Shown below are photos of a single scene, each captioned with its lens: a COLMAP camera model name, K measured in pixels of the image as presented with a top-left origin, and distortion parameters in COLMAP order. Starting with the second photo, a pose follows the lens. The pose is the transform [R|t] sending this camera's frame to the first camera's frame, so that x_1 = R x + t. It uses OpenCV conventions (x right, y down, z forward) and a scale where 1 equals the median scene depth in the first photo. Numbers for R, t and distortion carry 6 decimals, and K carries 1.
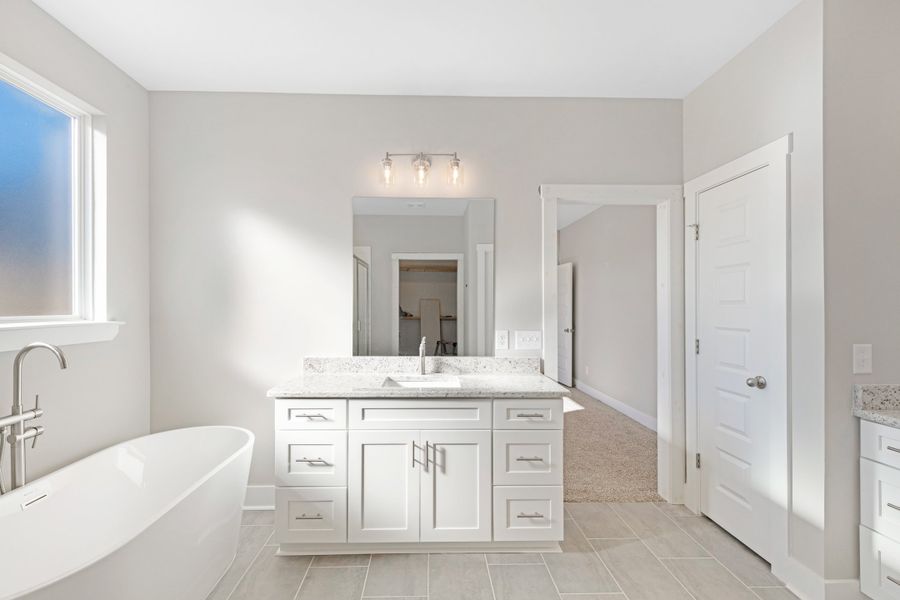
lens RADIAL K [[374.8, 0, 446.8], [0, 374.8, 290.7], [0, 0, 1]] dist [0.020244, -0.006934]
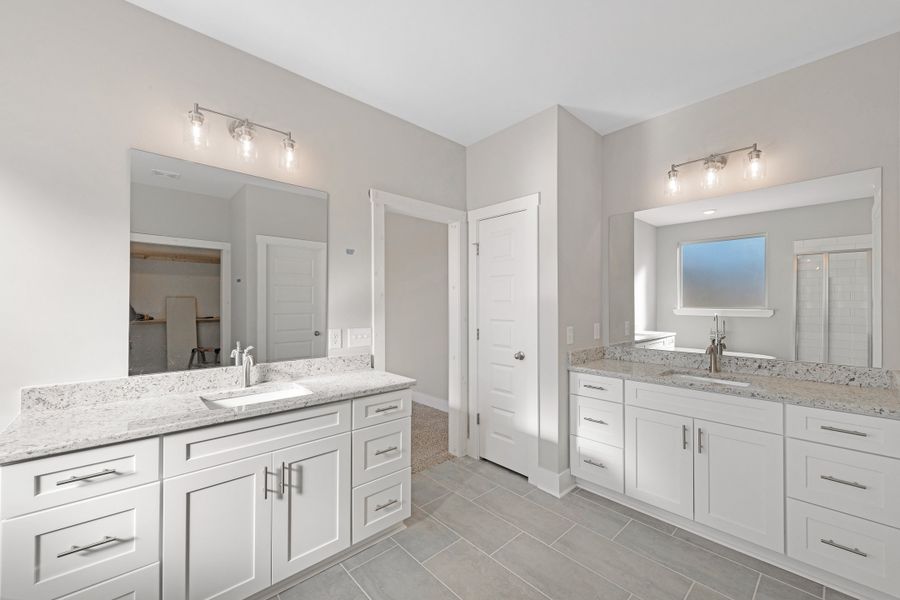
lens RADIAL K [[353.3, 0, 446.8], [0, 353.3, 289.0], [0, 0, 1]] dist [0.017763, -0.005520]
pose [[0.757524, 0.027907, 0.652211, -0.255757], [-0.026681, 0.999575, -0.011780, 0.005096], [-0.652262, -0.008478, 0.757946, 0.123025]]
